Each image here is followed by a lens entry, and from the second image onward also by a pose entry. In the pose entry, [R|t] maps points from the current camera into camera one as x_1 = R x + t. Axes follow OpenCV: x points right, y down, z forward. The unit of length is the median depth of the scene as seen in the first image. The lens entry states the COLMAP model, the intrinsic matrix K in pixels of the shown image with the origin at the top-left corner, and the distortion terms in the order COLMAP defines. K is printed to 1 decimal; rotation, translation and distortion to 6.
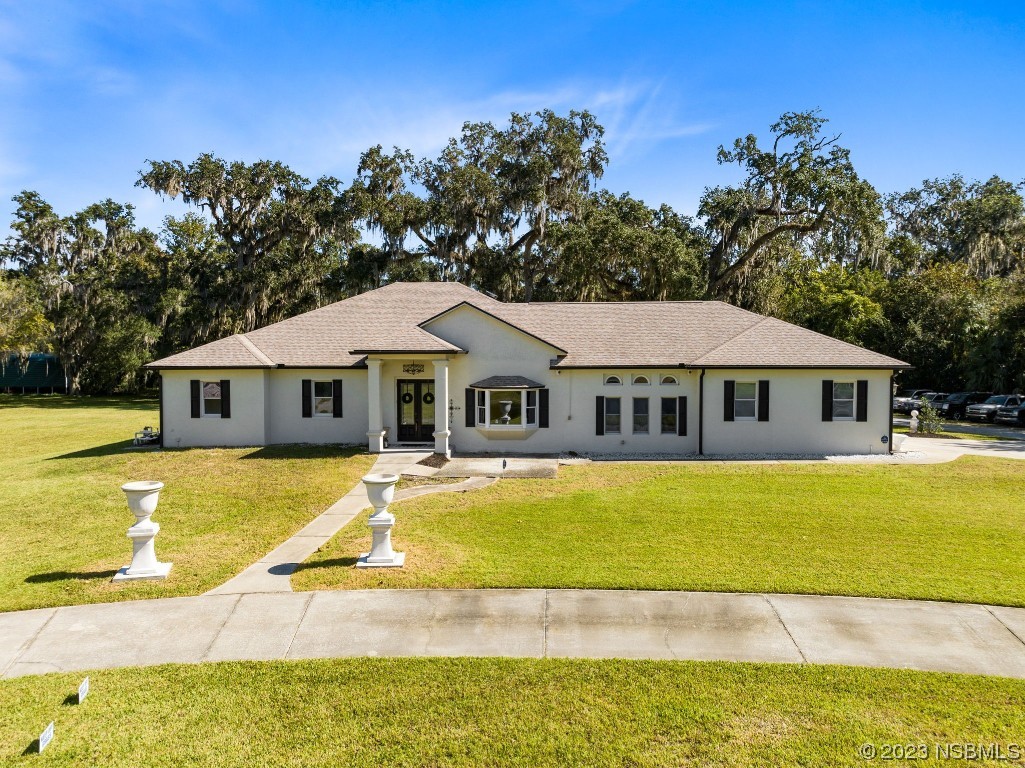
lens RADIAL K [[742.3, 0, 514.8], [0, 742.3, 387.5], [0, 0, 1]] dist [-0.029263, -0.010368]
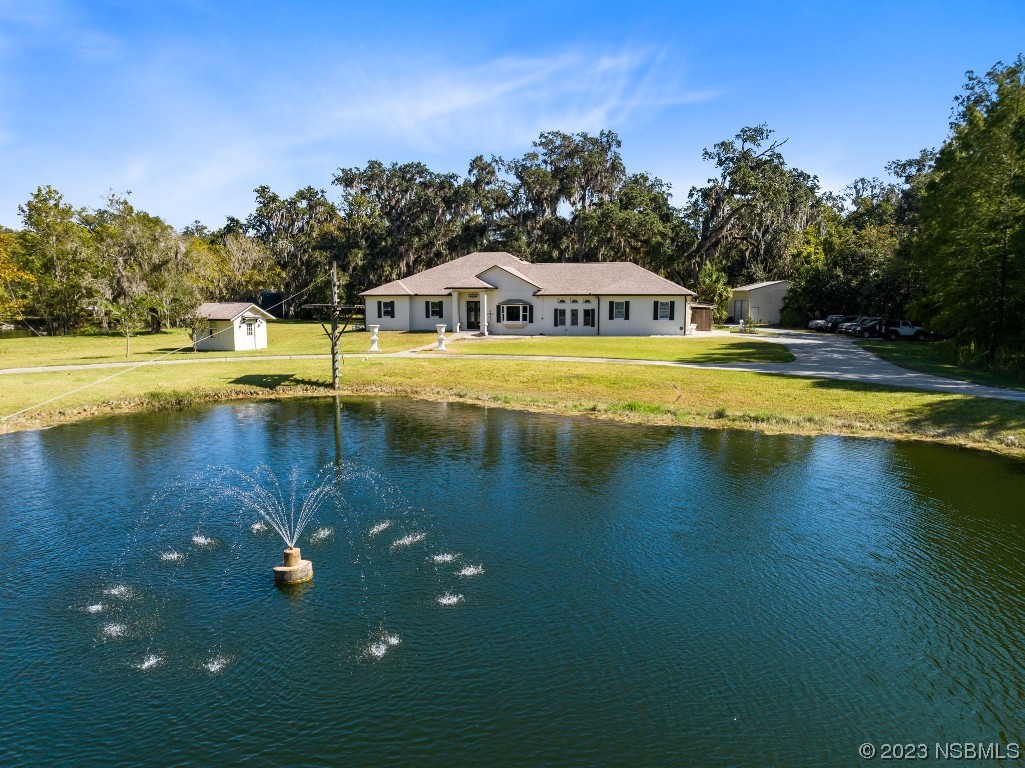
lens RADIAL K [[688.9, 0, 512.3], [0, 688.9, 387.8], [0, 0, 1]] dist [-0.023680, 0.004427]
pose [[0.982807, 0.024594, -0.182992, 0.169726], [-0.007867, 0.995767, 0.091580, 0.027485], [0.184470, -0.088566, 0.978840, -0.478338]]
